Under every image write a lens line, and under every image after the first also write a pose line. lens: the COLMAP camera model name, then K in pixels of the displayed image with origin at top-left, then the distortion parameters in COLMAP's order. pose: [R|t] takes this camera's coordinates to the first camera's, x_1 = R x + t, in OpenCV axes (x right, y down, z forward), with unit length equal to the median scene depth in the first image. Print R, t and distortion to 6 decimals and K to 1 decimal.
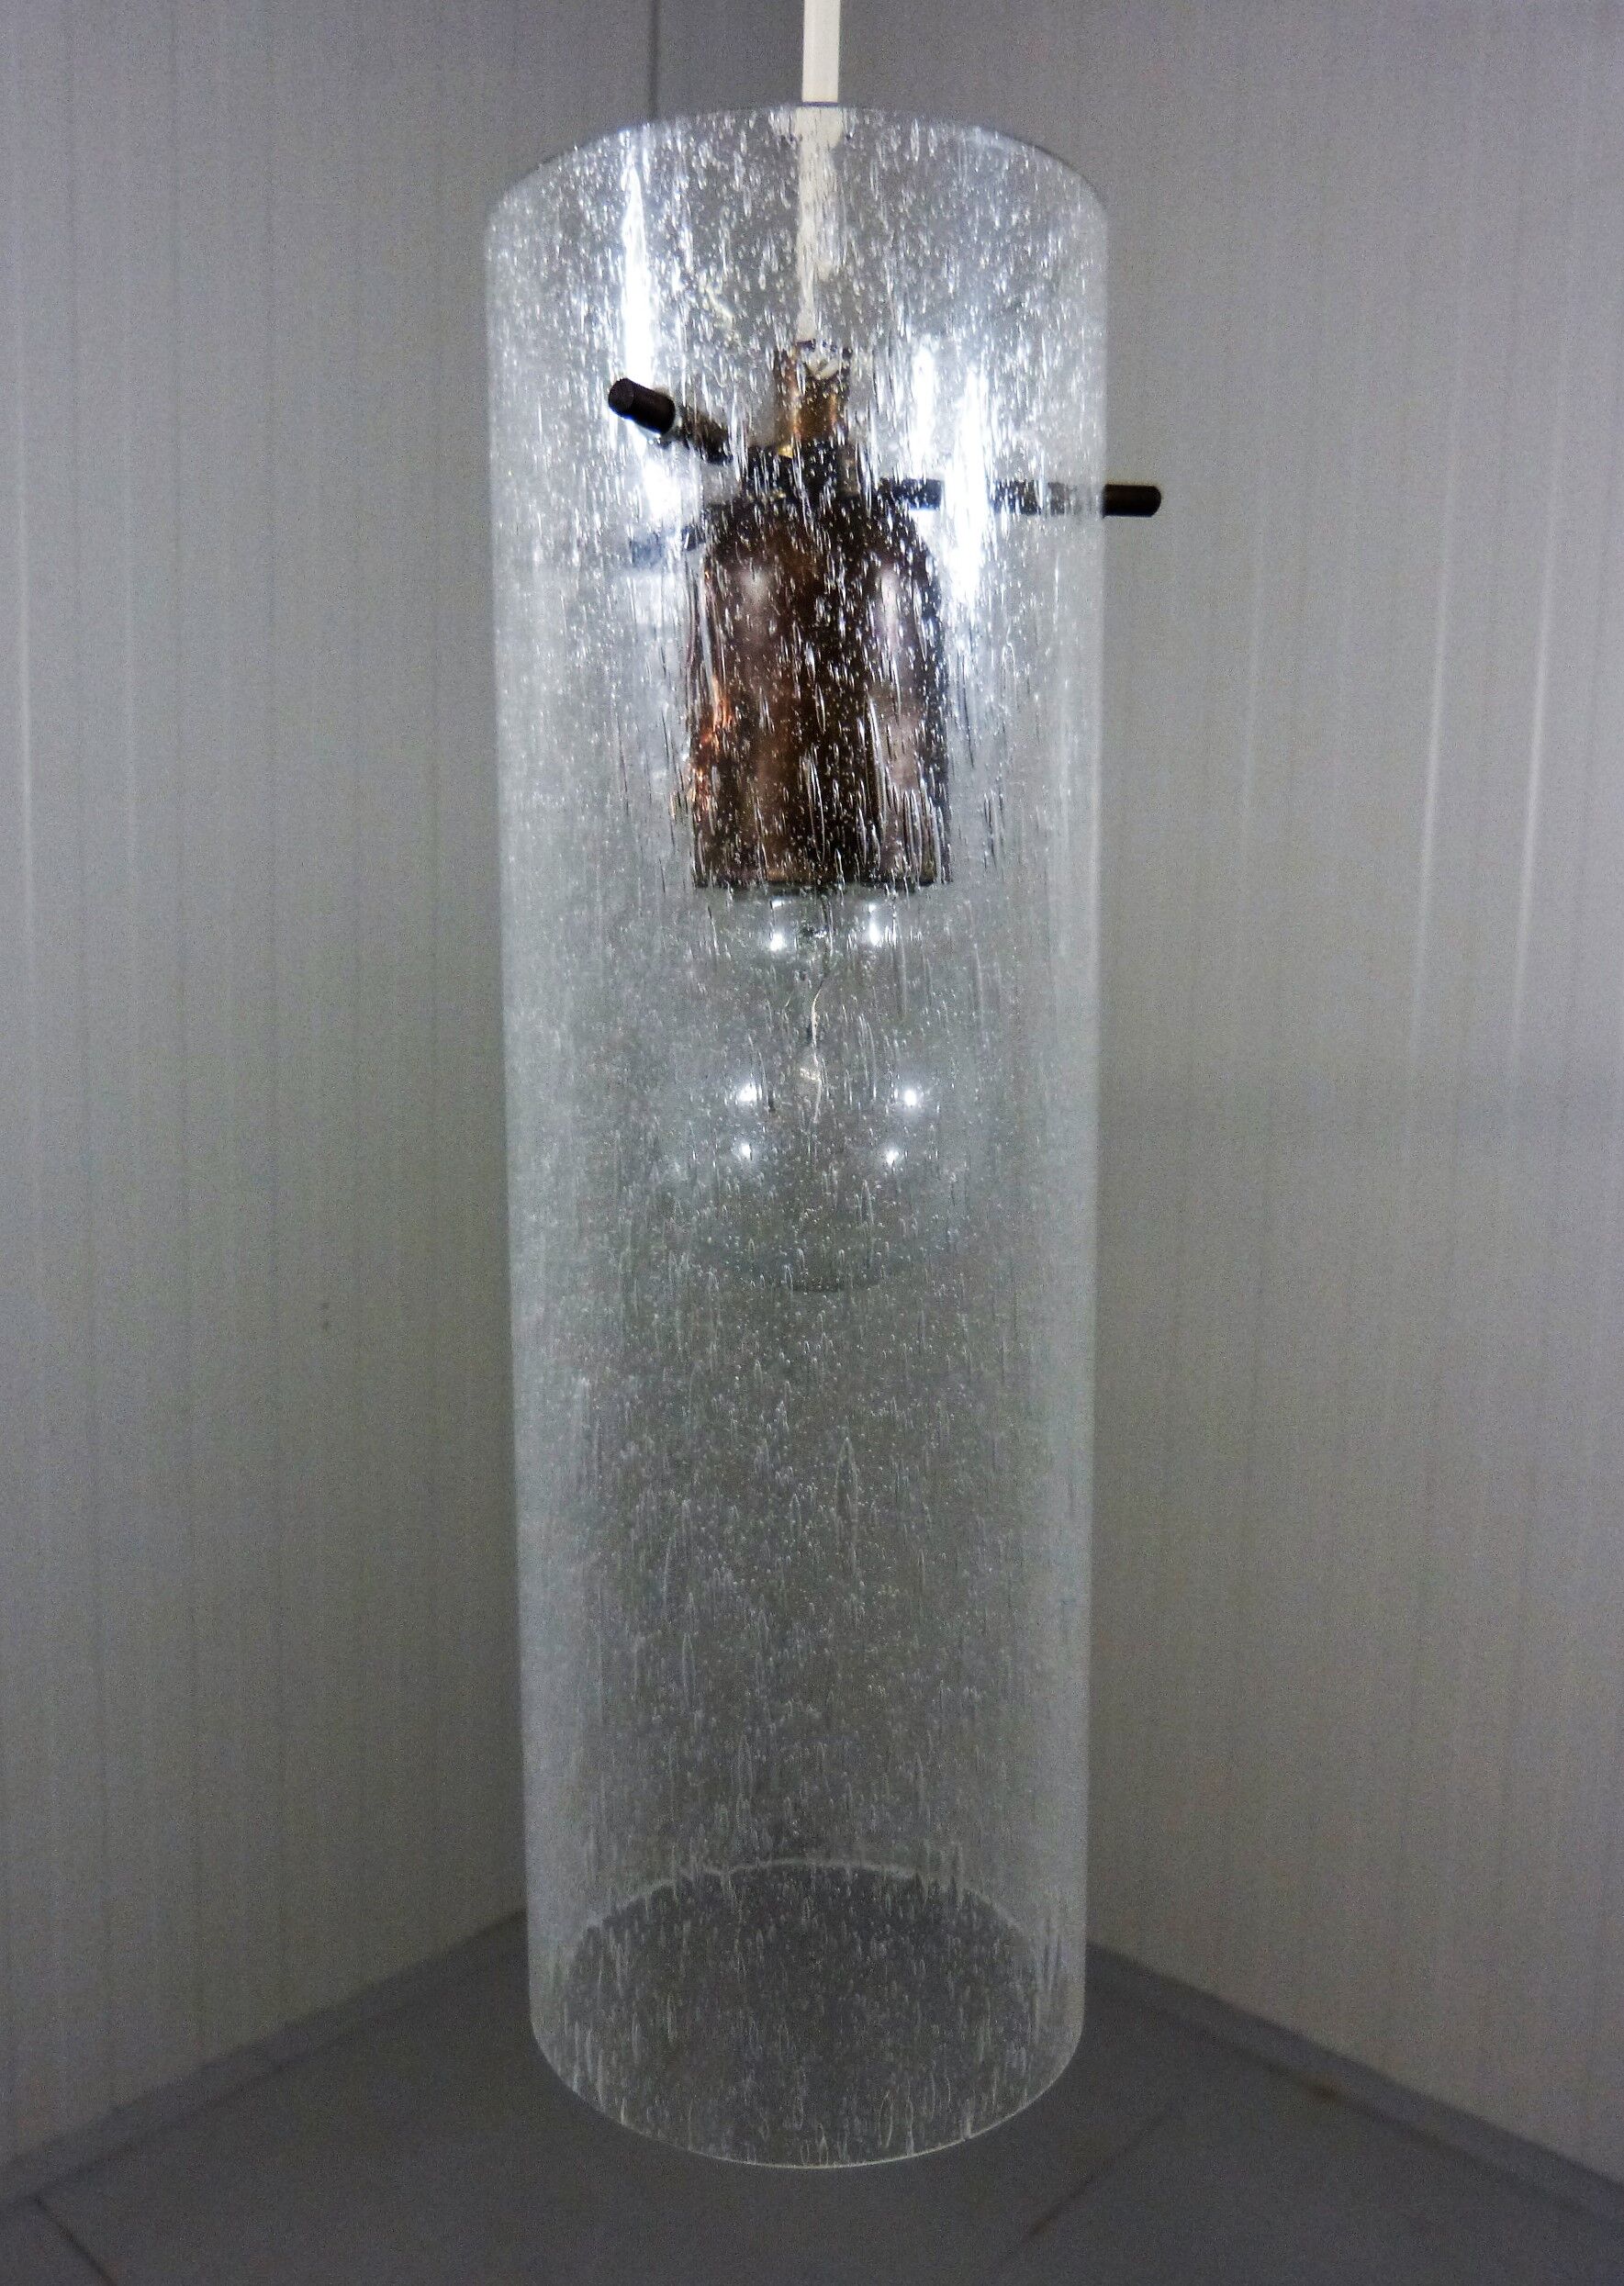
lens RADIAL K [[1733.1, 0, 805.8], [0, 1733.1, 1120.7], [0, 0, 1]] dist [-0.034039, 0.021510]
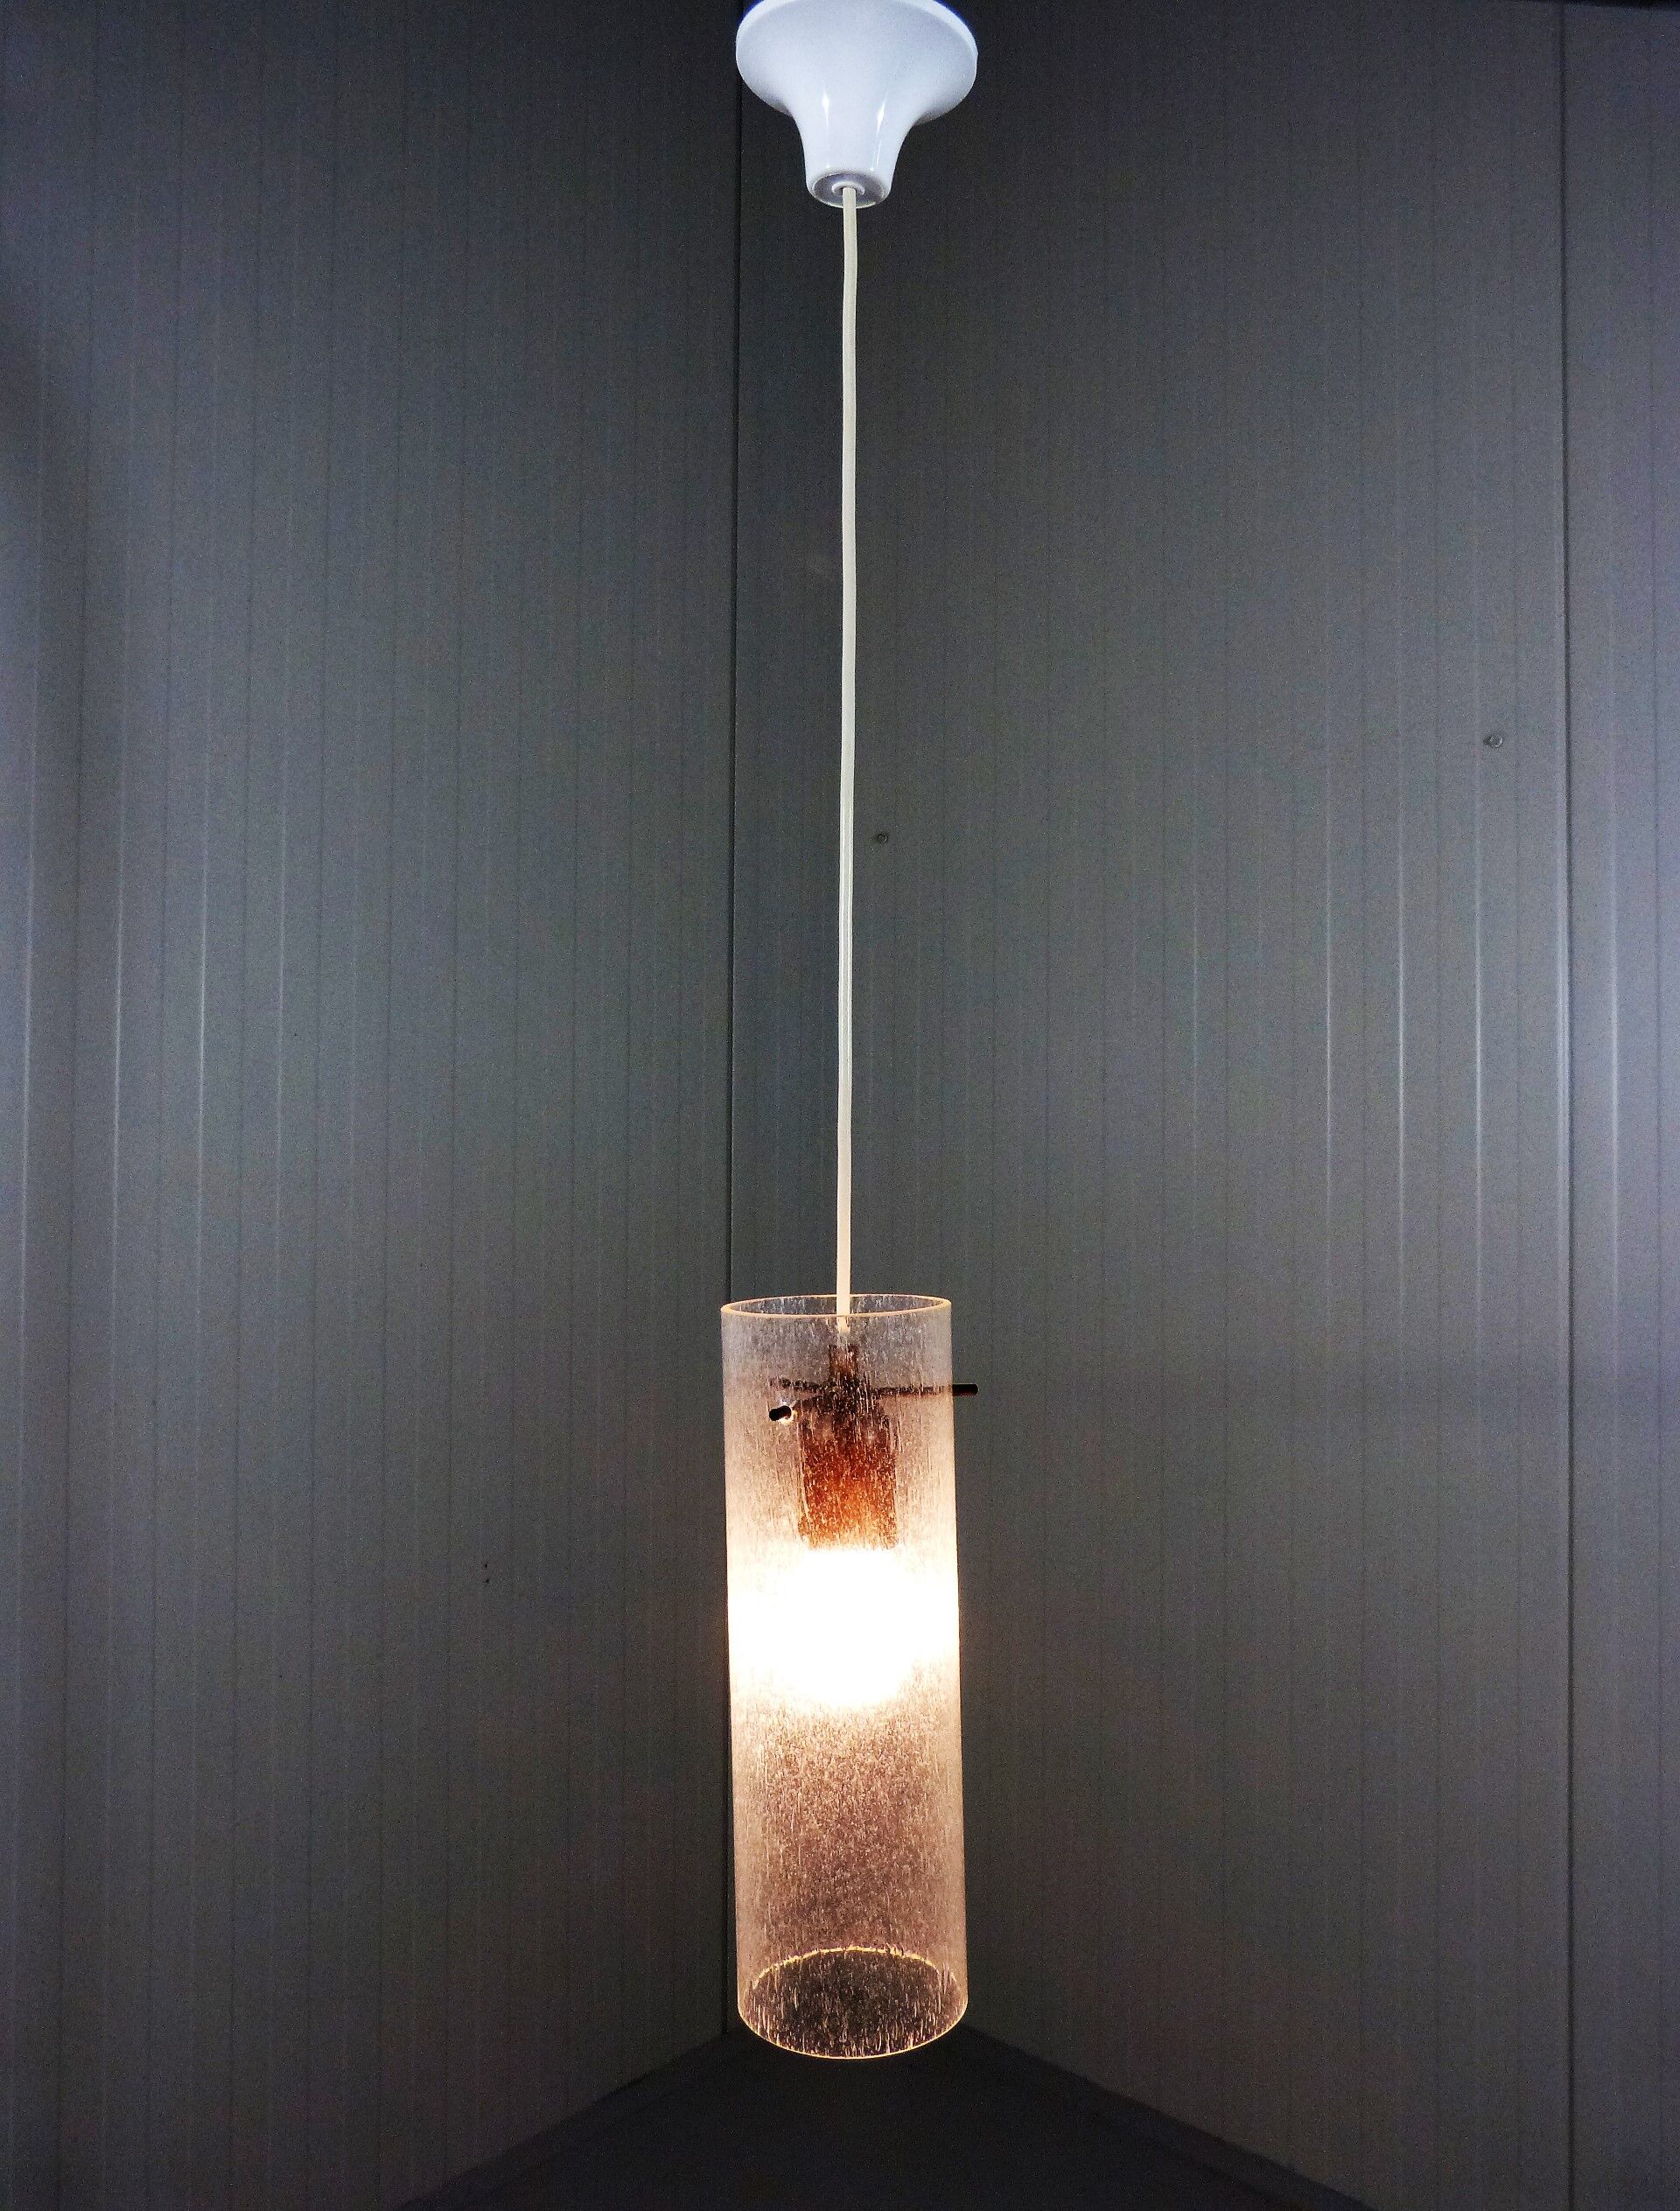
lens RADIAL K [[1559.1, 0, 836.7], [0, 1559.1, 1103.5], [0, 0, 1]] dist [-0.020055, 0.014925]
pose [[0.999565, -0.020109, -0.021559, 0.065410], [0.016904, 0.990048, -0.139712, -0.525711], [0.024154, 0.139287, 0.989957, -1.609232]]
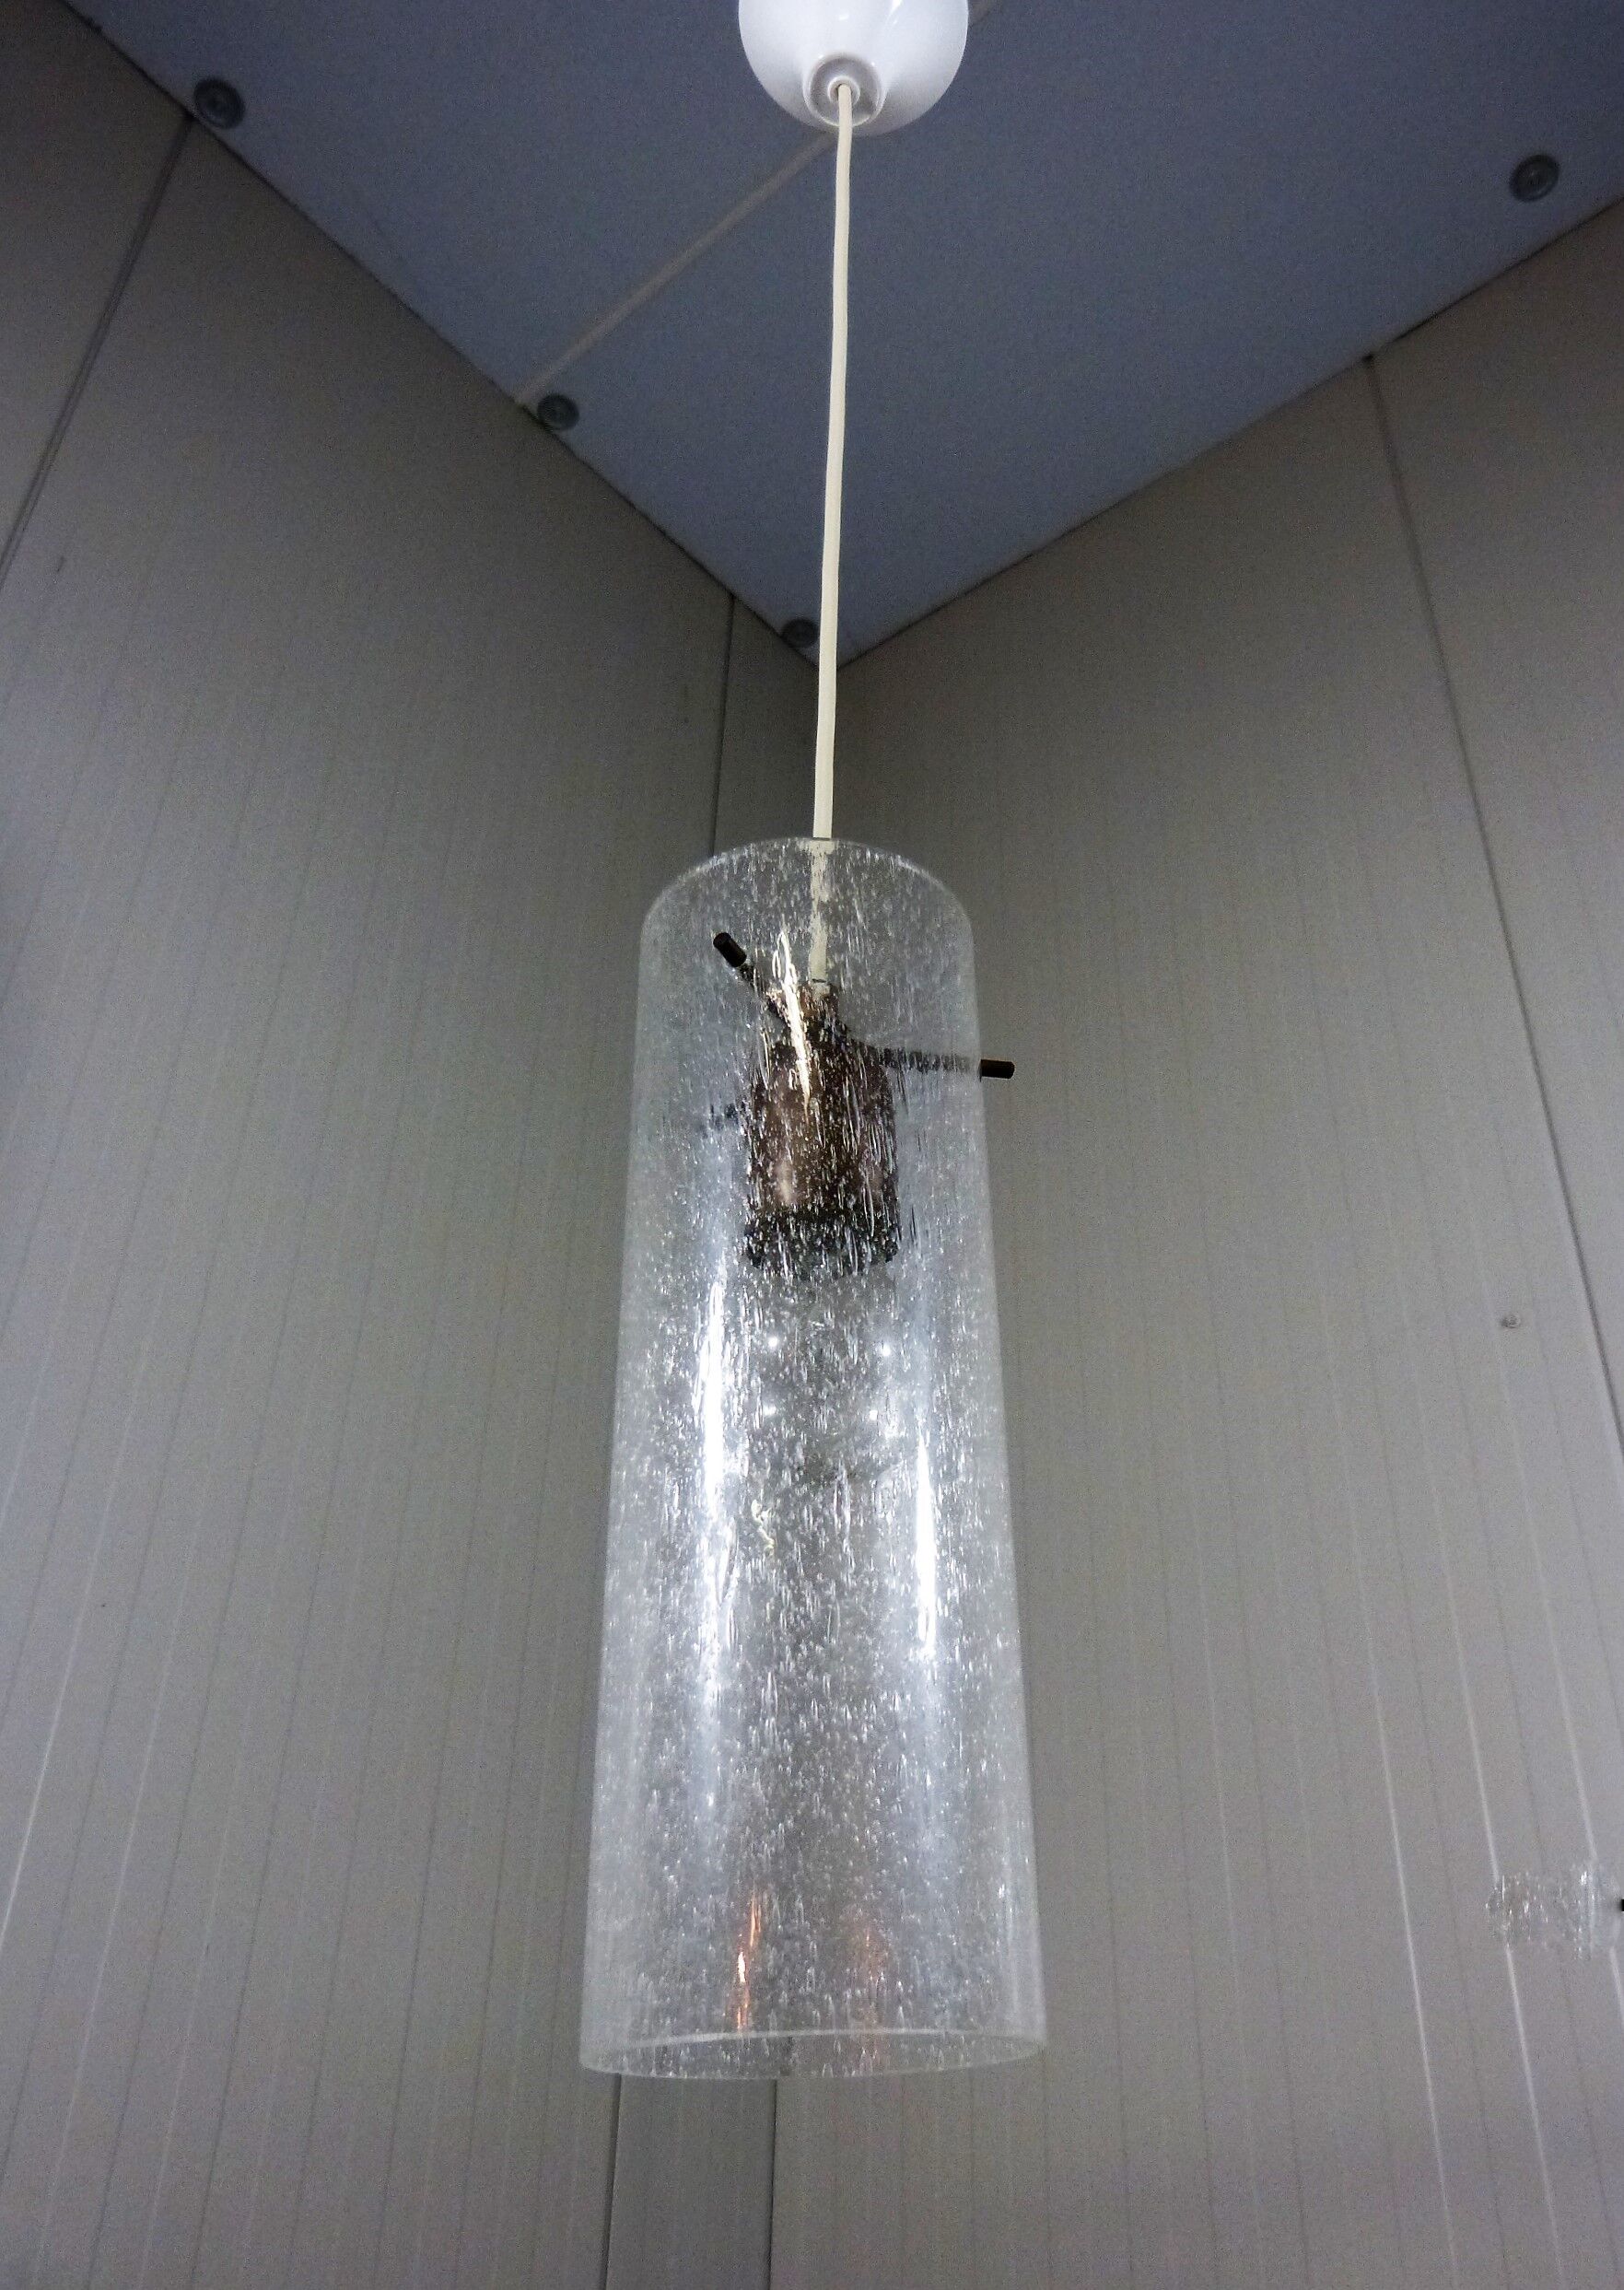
lens RADIAL K [[1736.1, 0, 858.7], [0, 1736.1, 1161.8], [0, 0, 1]] dist [-0.034039, 0.021510]
pose [[0.999151, 0.007741, 0.040468, -0.025466], [0.018354, 0.795731, -0.605371, 0.884189], [-0.036888, 0.605600, 0.794914, -0.379276]]
